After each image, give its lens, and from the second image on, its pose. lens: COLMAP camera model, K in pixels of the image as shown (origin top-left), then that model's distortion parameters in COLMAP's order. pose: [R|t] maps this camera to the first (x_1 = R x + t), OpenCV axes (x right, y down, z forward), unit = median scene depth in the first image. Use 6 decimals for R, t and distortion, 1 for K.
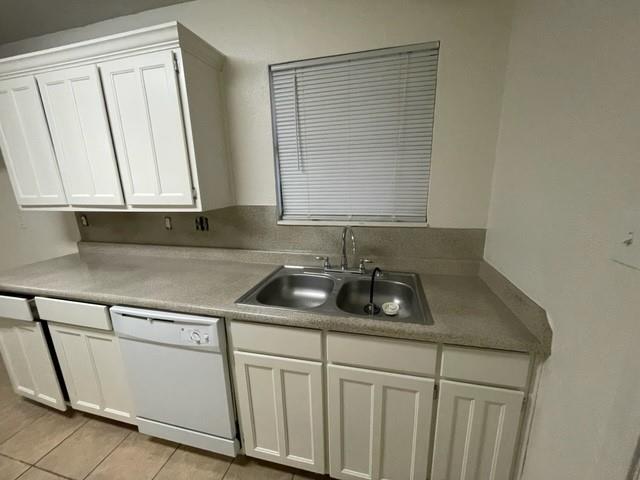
lens RADIAL K [[255.6, 0, 321.9], [0, 255.6, 244.5], [0, 0, 1]] dist [-0.010511, 0.000559]
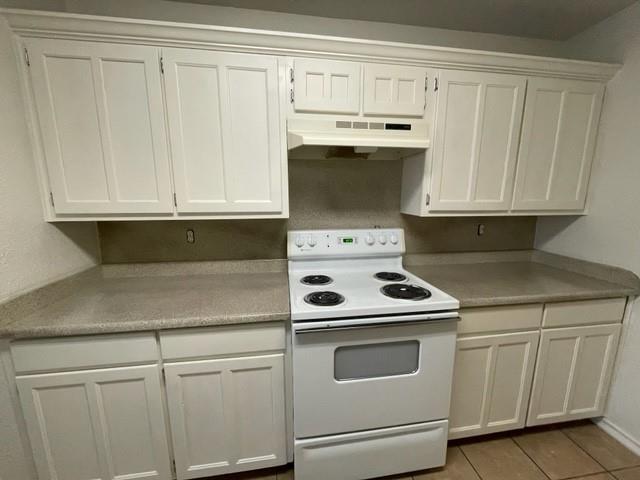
lens RADIAL K [[255.6, 0, 317.5], [0, 255.6, 237.7], [0, 0, 1]] dist [-0.010511, 0.000559]
pose [[0.918445, -0.052779, 0.392012, -1.154263], [0.071641, 0.996863, -0.033634, -0.026746], [-0.389007, 0.058976, 0.919345, 0.138060]]
